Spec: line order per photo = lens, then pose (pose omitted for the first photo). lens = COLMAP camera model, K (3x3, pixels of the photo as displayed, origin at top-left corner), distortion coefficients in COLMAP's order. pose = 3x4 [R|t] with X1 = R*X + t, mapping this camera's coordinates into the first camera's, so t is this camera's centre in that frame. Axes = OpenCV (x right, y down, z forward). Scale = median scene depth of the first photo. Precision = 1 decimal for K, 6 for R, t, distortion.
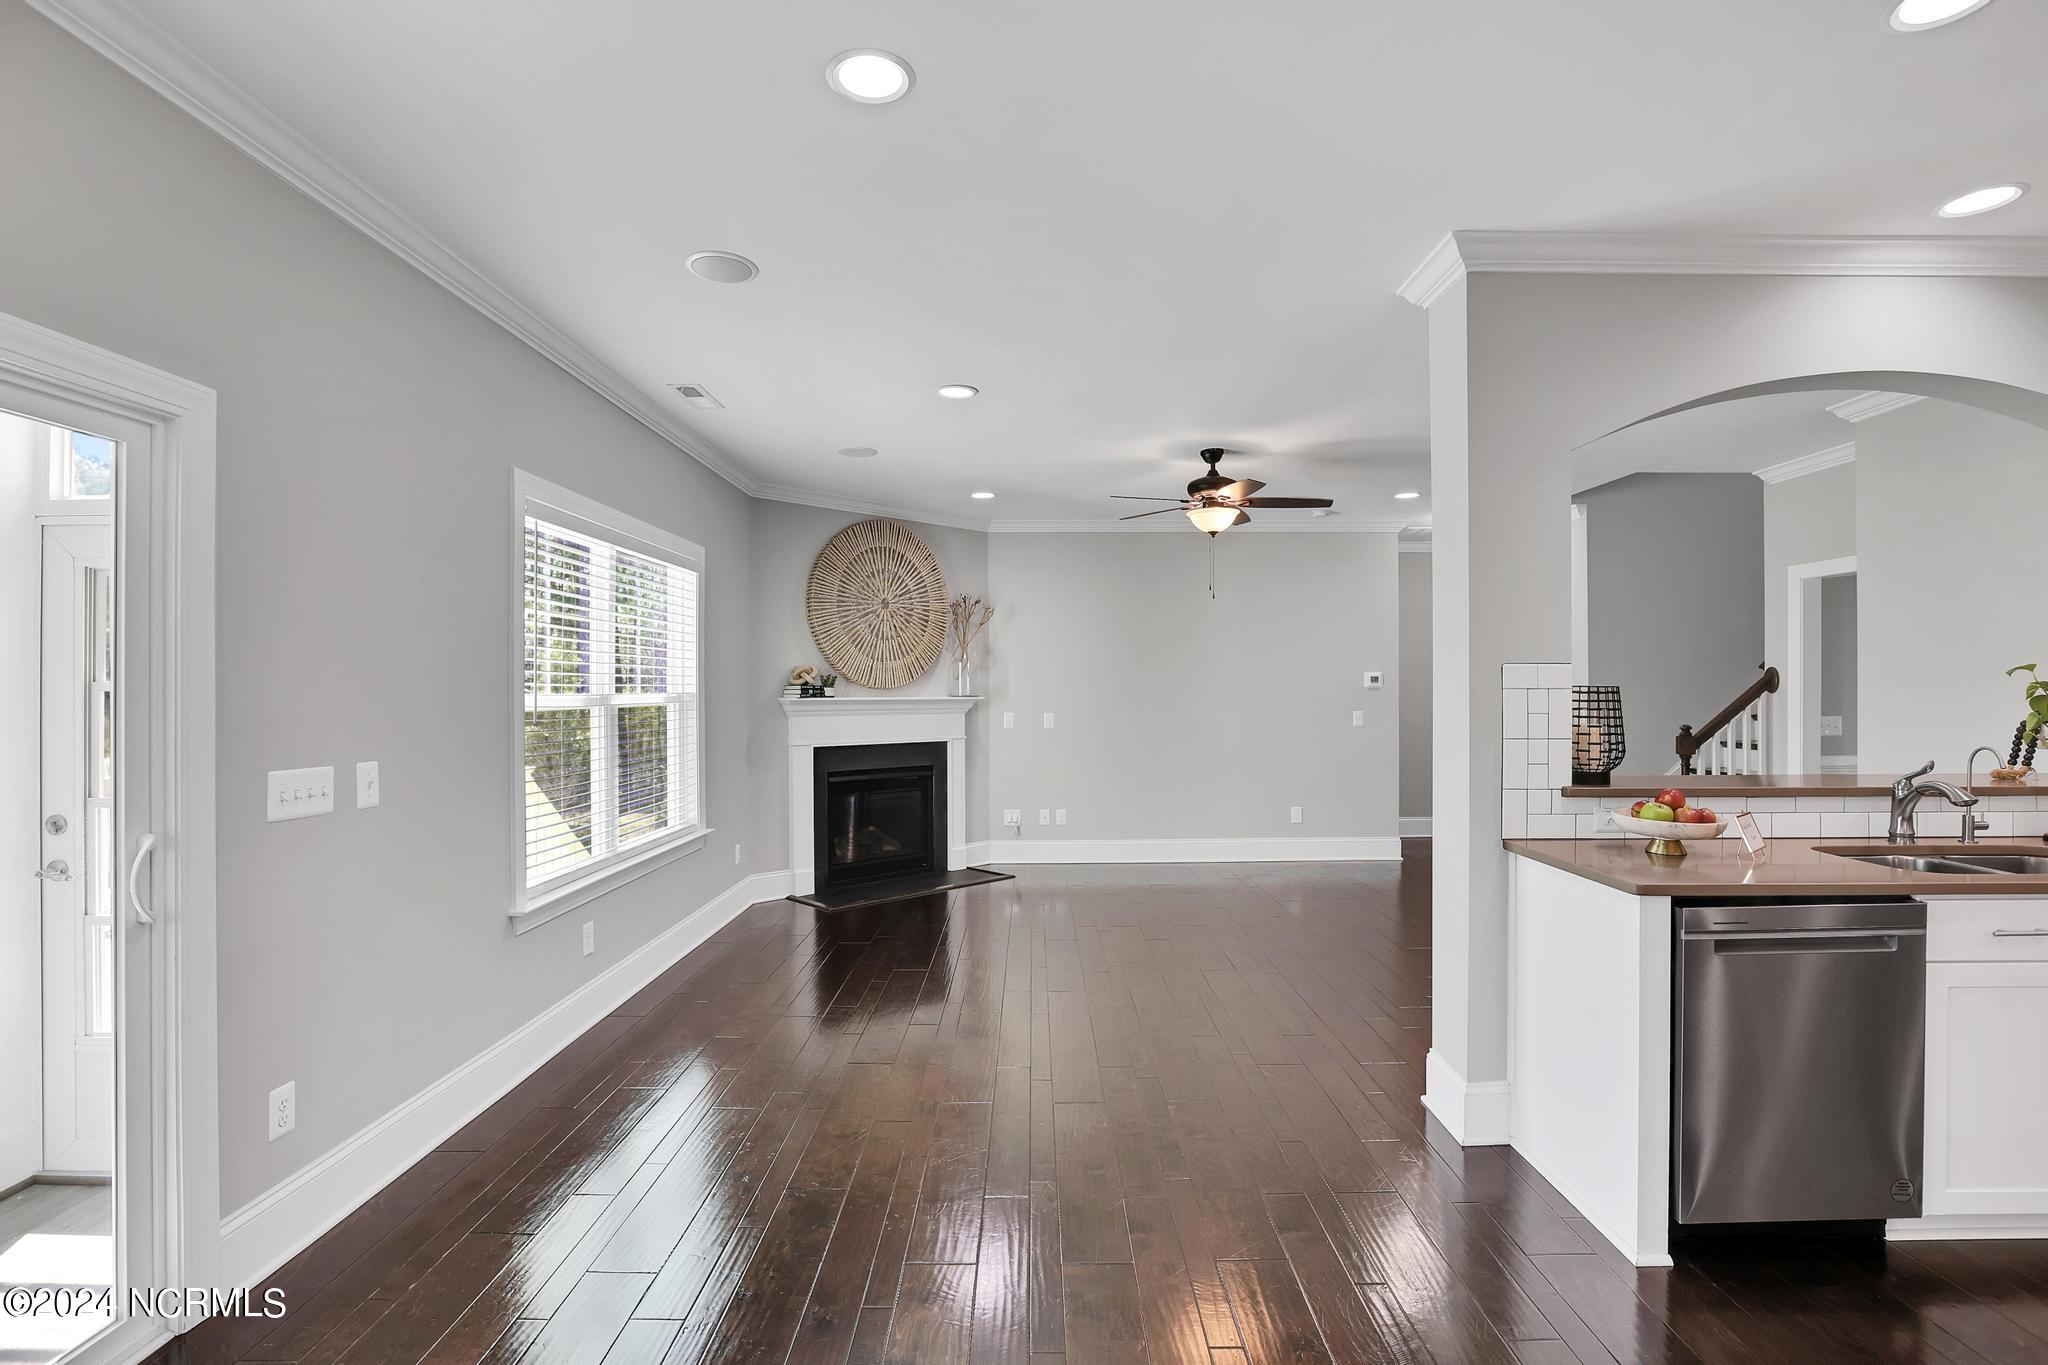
lens RADIAL K [[957.4, 0, 1023.1], [0, 957.4, 682.1], [0, 0, 1]] dist [-0.019487, 0.000919]
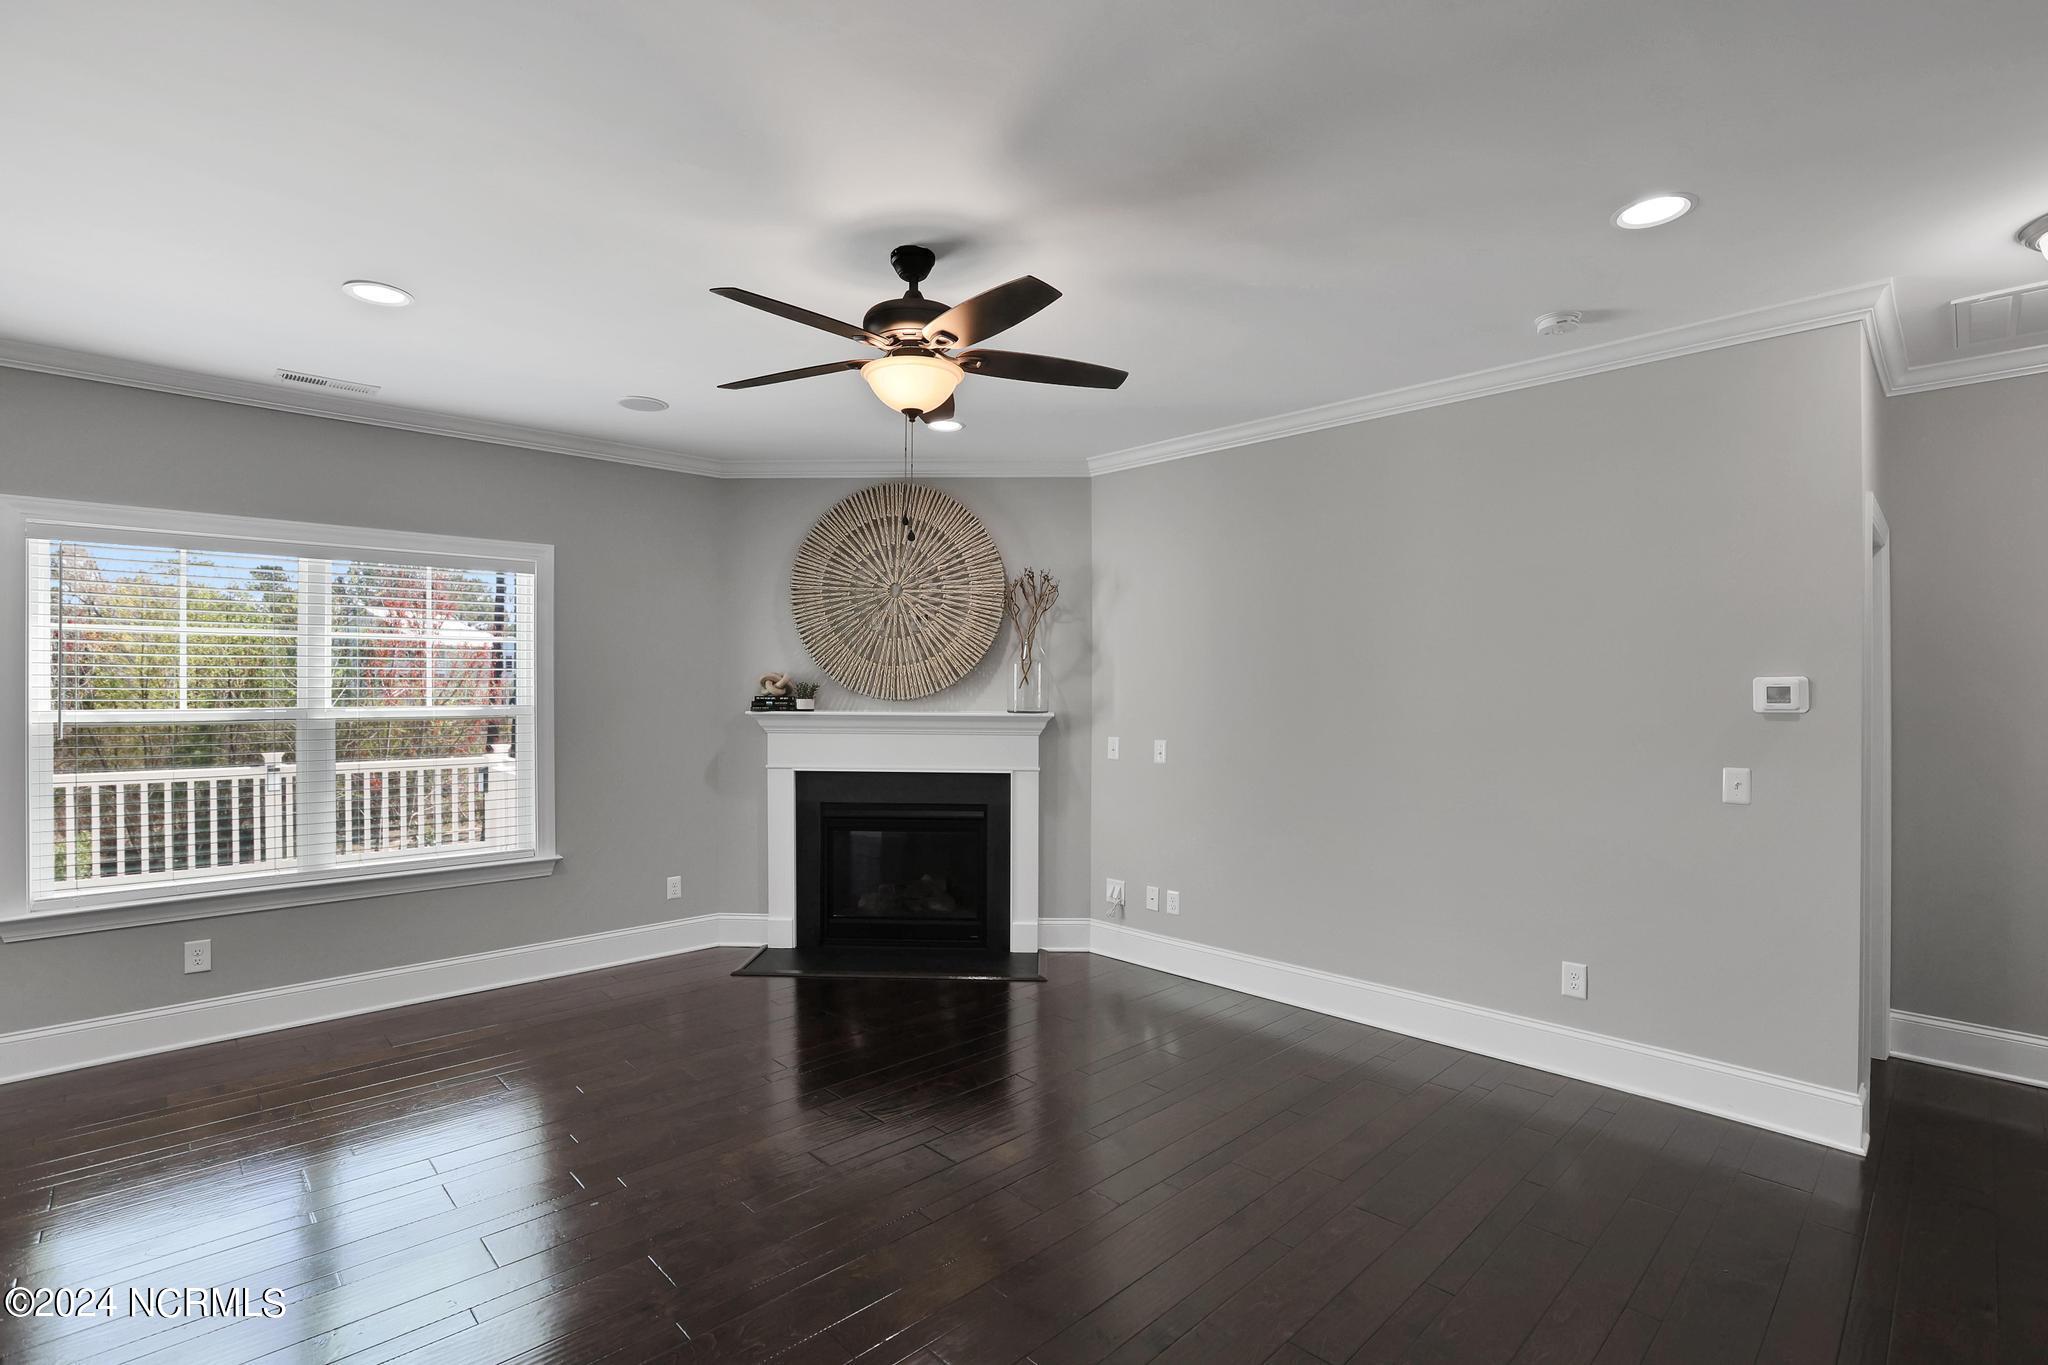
lens RADIAL K [[957.4, 0, 1022.9], [0, 957.4, 691.9], [0, 0, 1]] dist [-0.019487, 0.000919]
pose [[0.698149, 0.009282, -0.715892, 0.484797], [0.001026, 0.999902, 0.013965, -0.010853], [0.715952, -0.010484, 0.698071, 0.542592]]
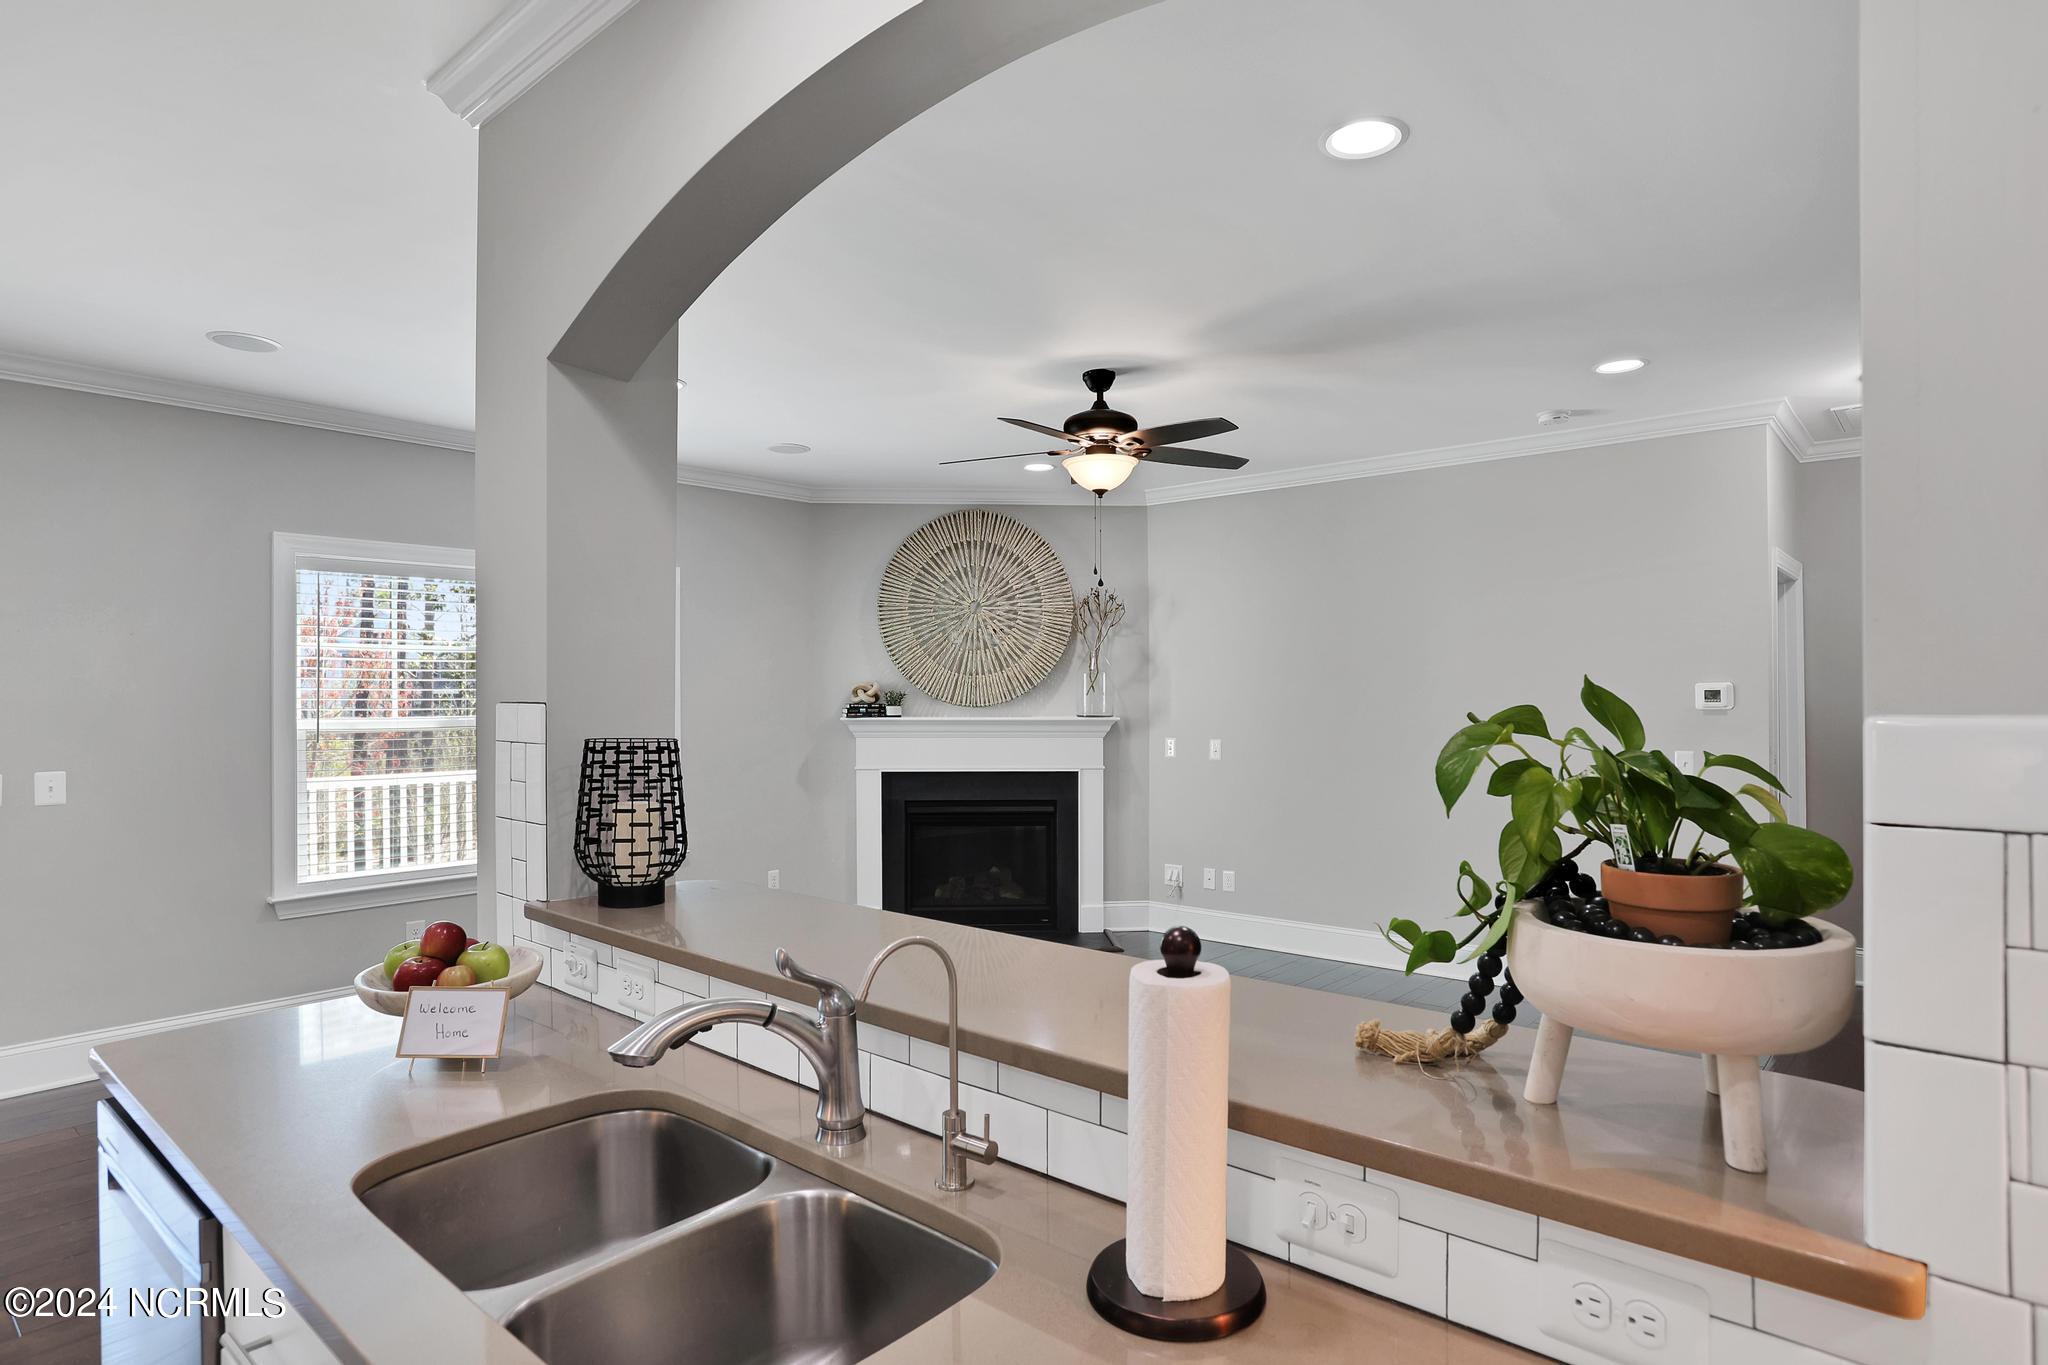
lens RADIAL K [[1136.2, 0, 1023.4], [0, 1136.2, 698.6], [0, 0, 1]] dist [-0.006744, -0.002167]
pose [[0.757712, 0.003380, -0.652581, 0.555035], [0.006203, 0.999904, 0.012381, -0.012968], [0.652560, -0.013430, 0.757618, 0.265527]]
